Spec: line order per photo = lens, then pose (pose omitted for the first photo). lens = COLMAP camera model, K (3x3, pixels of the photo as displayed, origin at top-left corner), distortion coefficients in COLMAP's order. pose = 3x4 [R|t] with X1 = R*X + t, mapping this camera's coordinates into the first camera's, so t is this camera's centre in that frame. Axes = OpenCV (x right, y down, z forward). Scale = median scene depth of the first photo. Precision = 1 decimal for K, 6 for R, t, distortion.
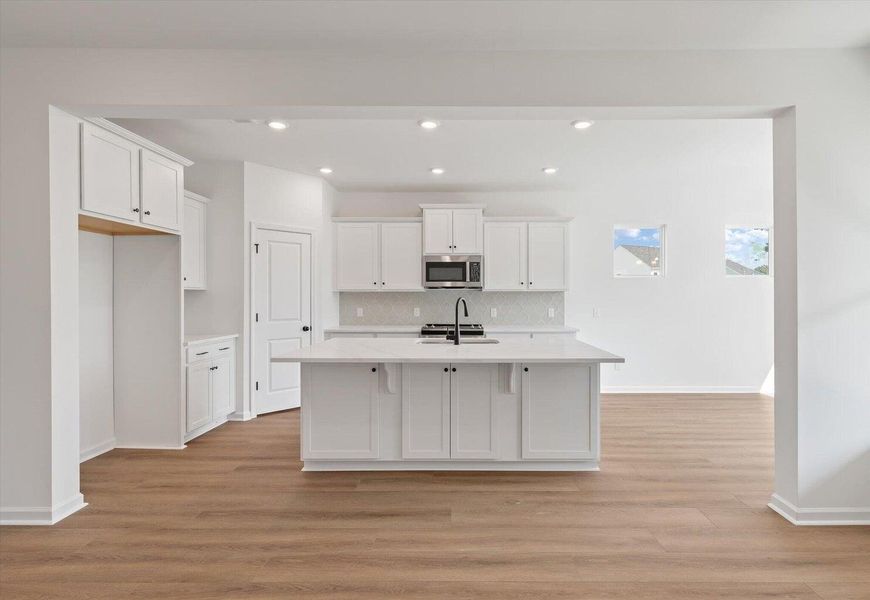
lens RADIAL K [[461.6, 0, 435.8], [0, 461.6, 298.5], [0, 0, 1]] dist [0.003559, -0.001676]
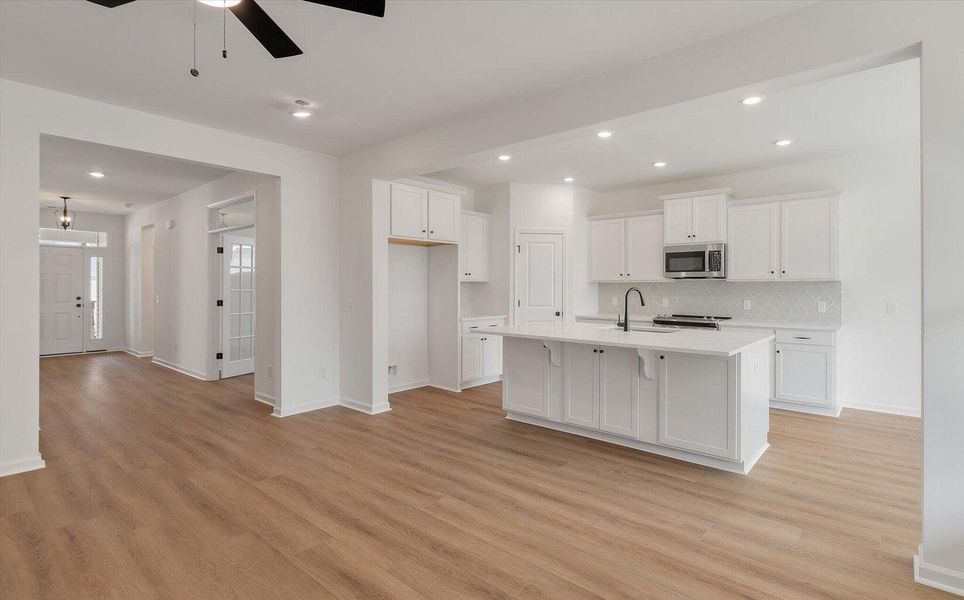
lens RADIAL K [[468.8, 0, 482.6], [0, 468.8, 294.5], [0, 0, 1]] dist [-0.001371, 0.000951]
pose [[0.747646, 0.012404, -0.663982, 0.524678], [-0.004383, 0.999896, 0.013744, -0.000519], [0.664083, -0.007365, 0.747622, -0.048504]]
